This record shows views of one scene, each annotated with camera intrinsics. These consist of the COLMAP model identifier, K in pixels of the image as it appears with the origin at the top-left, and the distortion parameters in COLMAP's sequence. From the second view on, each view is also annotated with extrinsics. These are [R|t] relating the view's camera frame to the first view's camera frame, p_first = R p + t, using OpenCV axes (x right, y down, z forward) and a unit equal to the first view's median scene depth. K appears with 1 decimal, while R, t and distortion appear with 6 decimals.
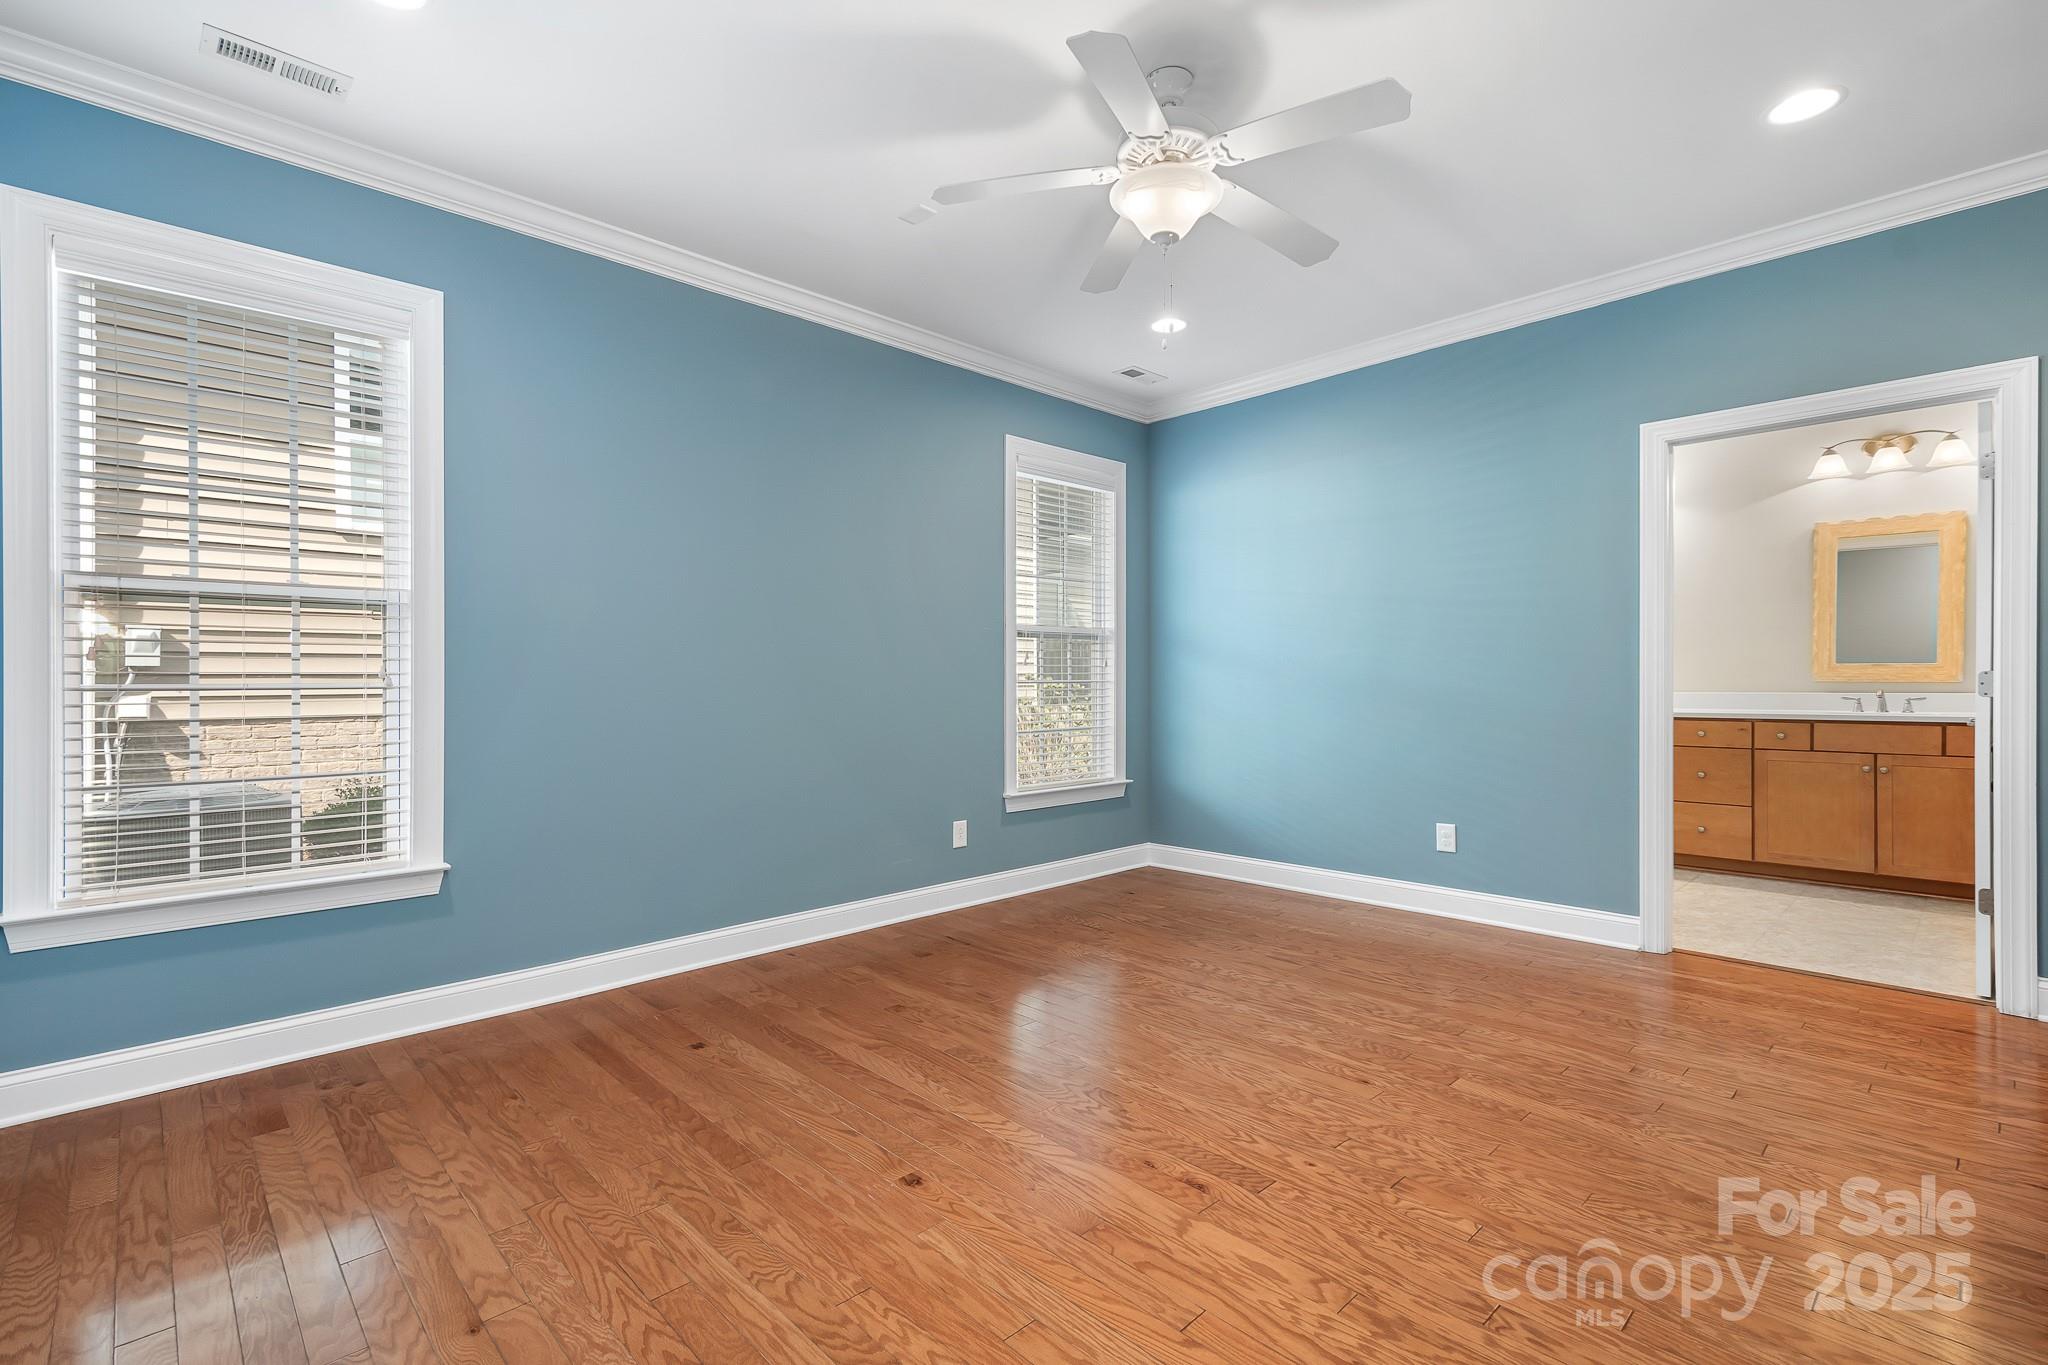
lens RADIAL K [[932.6, 0, 1028.3], [0, 932.6, 693.2], [0, 0, 1]] dist [0.000118, 0.000094]
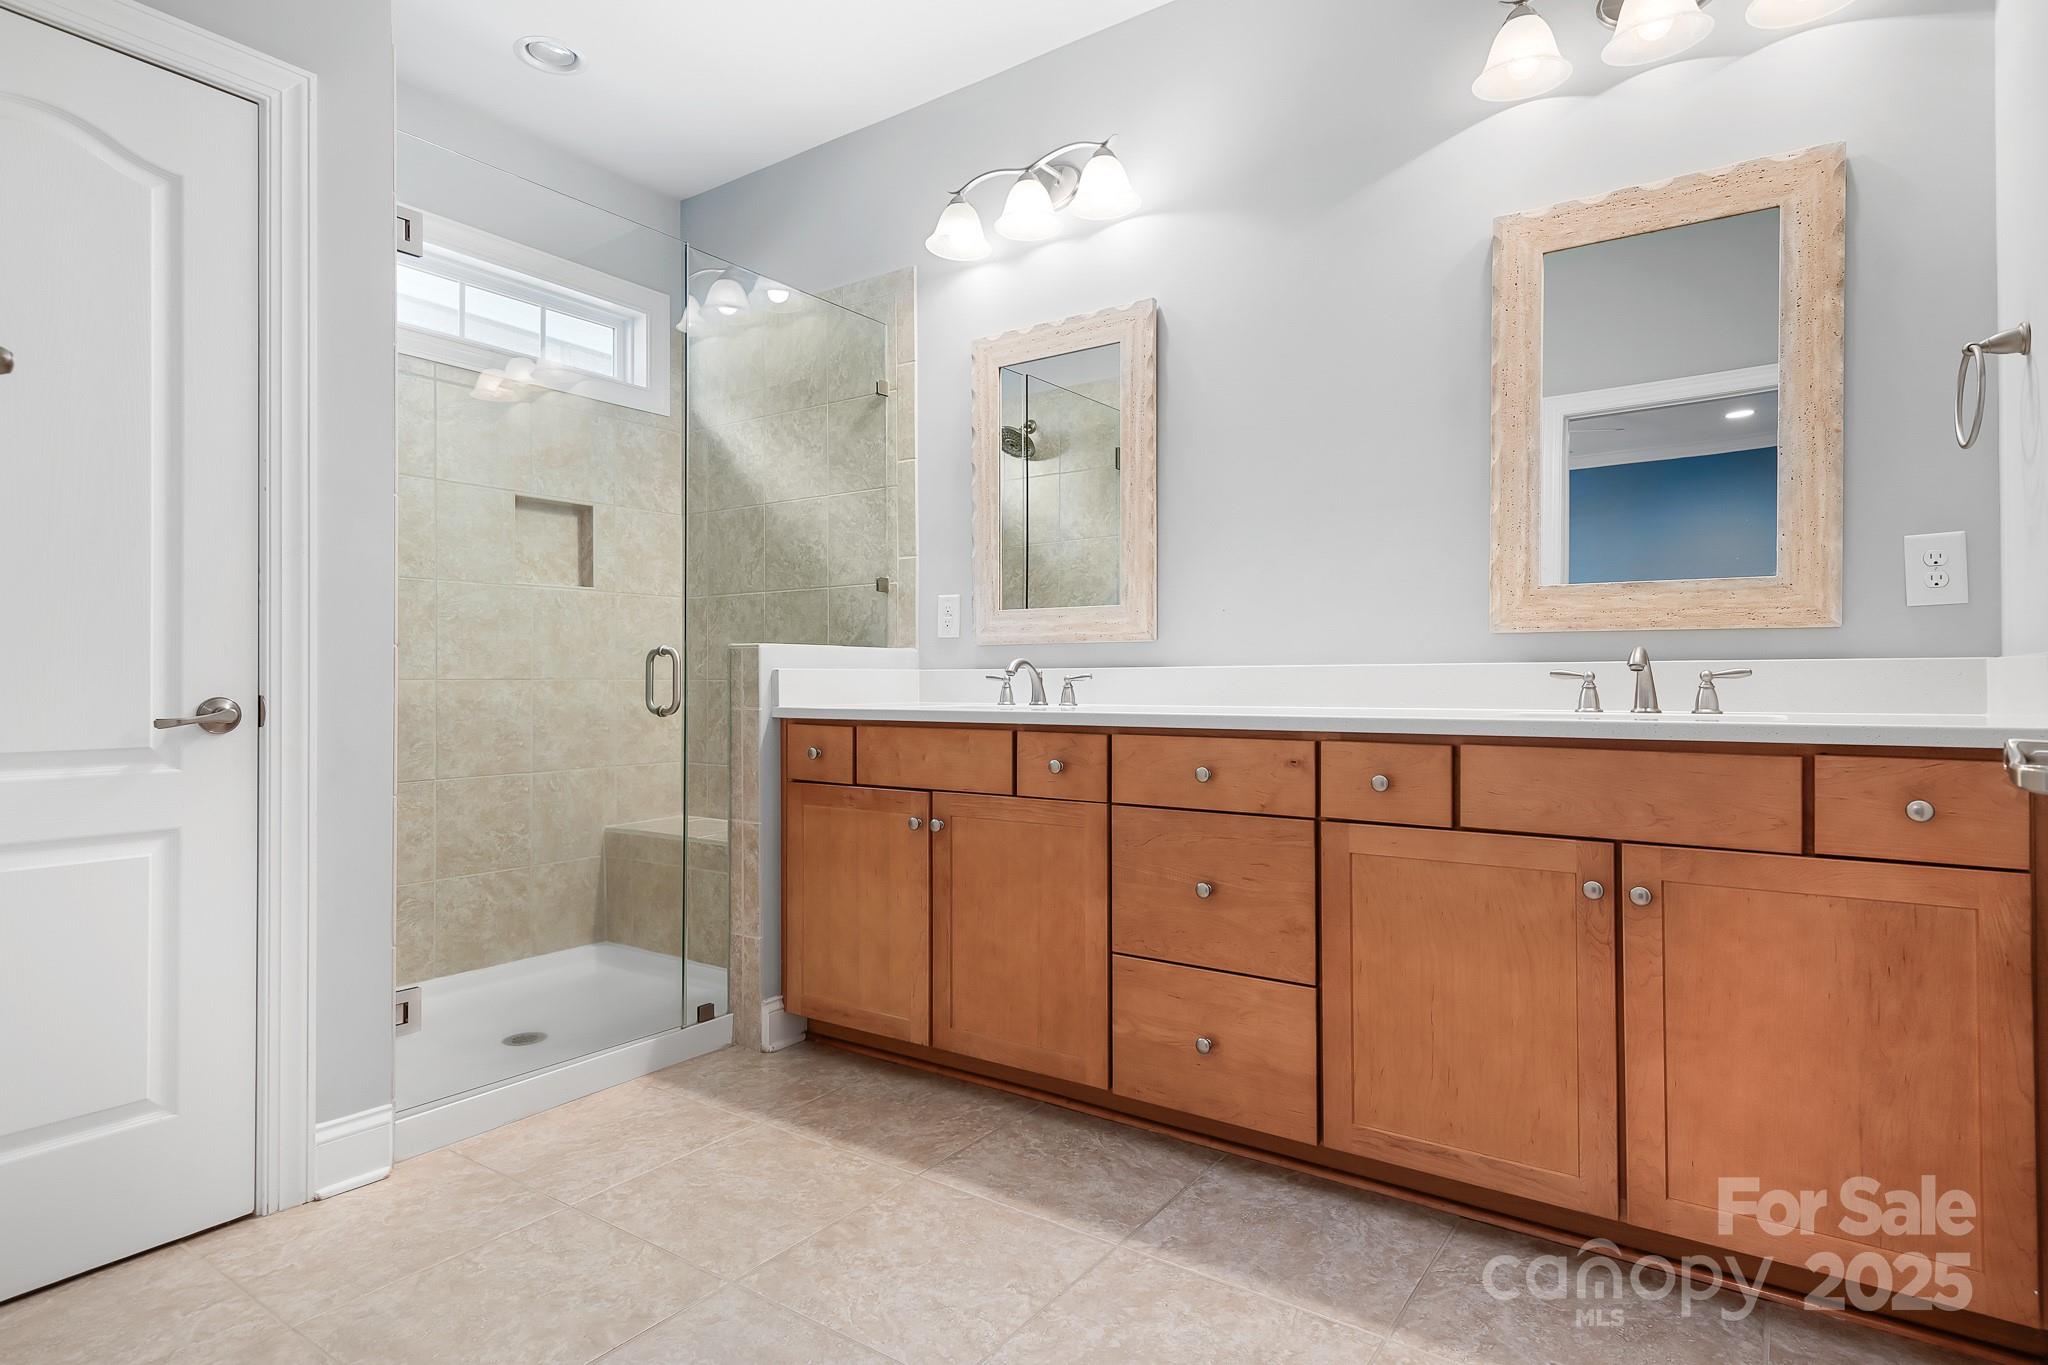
lens RADIAL K [[1067.9, 0, 1021.0], [0, 1067.9, 676.0], [0, 0, 1]] dist [0.000700, 0.000251]
pose [[0.984843, 0.005236, 0.173370, 0.611135], [-0.002094, 0.999830, -0.018301, 0.014373], [-0.173437, 0.017661, 0.984687, 0.640414]]
